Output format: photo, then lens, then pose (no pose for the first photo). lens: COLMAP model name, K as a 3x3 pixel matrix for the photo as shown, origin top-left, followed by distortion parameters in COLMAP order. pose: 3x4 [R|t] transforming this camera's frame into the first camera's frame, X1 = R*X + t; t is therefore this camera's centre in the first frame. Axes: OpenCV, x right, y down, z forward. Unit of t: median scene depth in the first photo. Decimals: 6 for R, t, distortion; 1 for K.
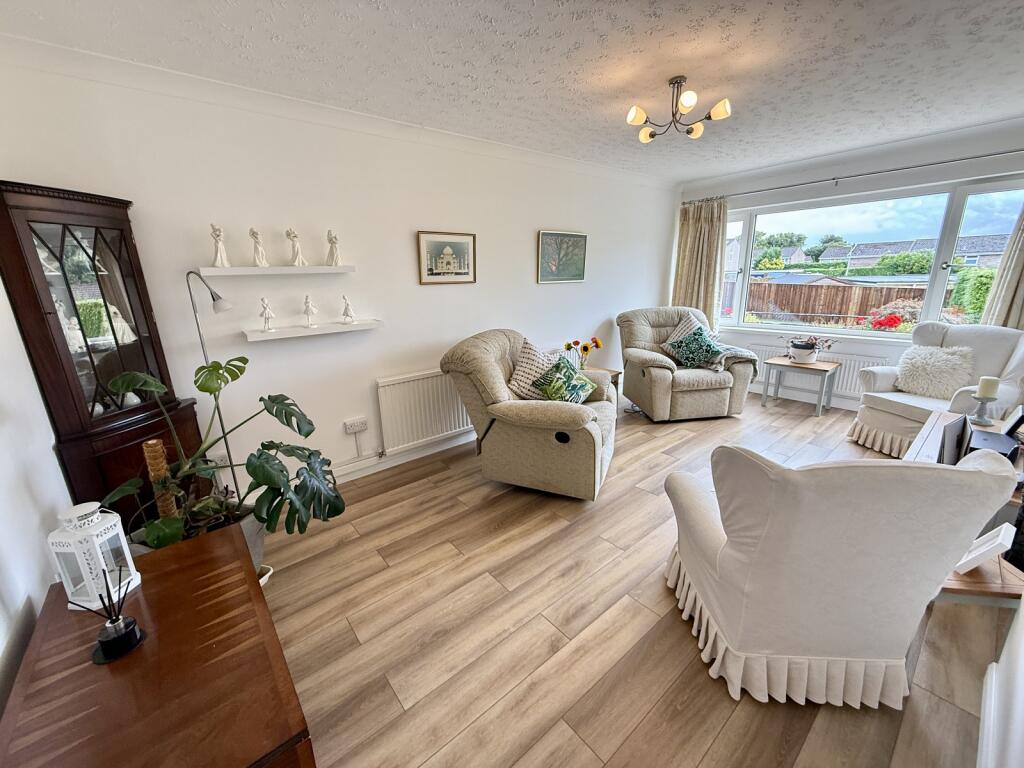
lens RADIAL K [[408.0, 0, 512.0], [0, 408.0, 384.0], [0, 0, 1]] dist [0.000103, 0.000139]
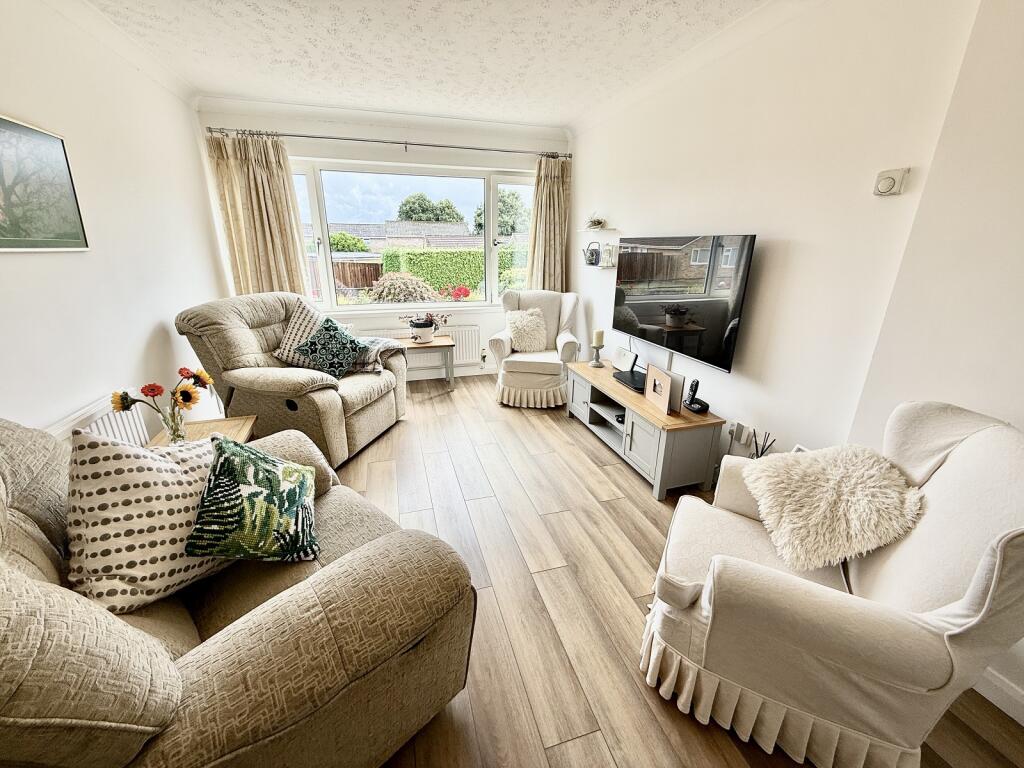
lens RADIAL K [[408.0, 0, 512.0], [0, 408.0, 384.0], [0, 0, 1]] dist [0.000103, 0.000139]
pose [[0.393820, -0.270015, 0.878634, -0.077688], [0.220580, 0.955711, 0.194834, -0.104366], [-0.892328, 0.117080, 0.435939, 0.438604]]
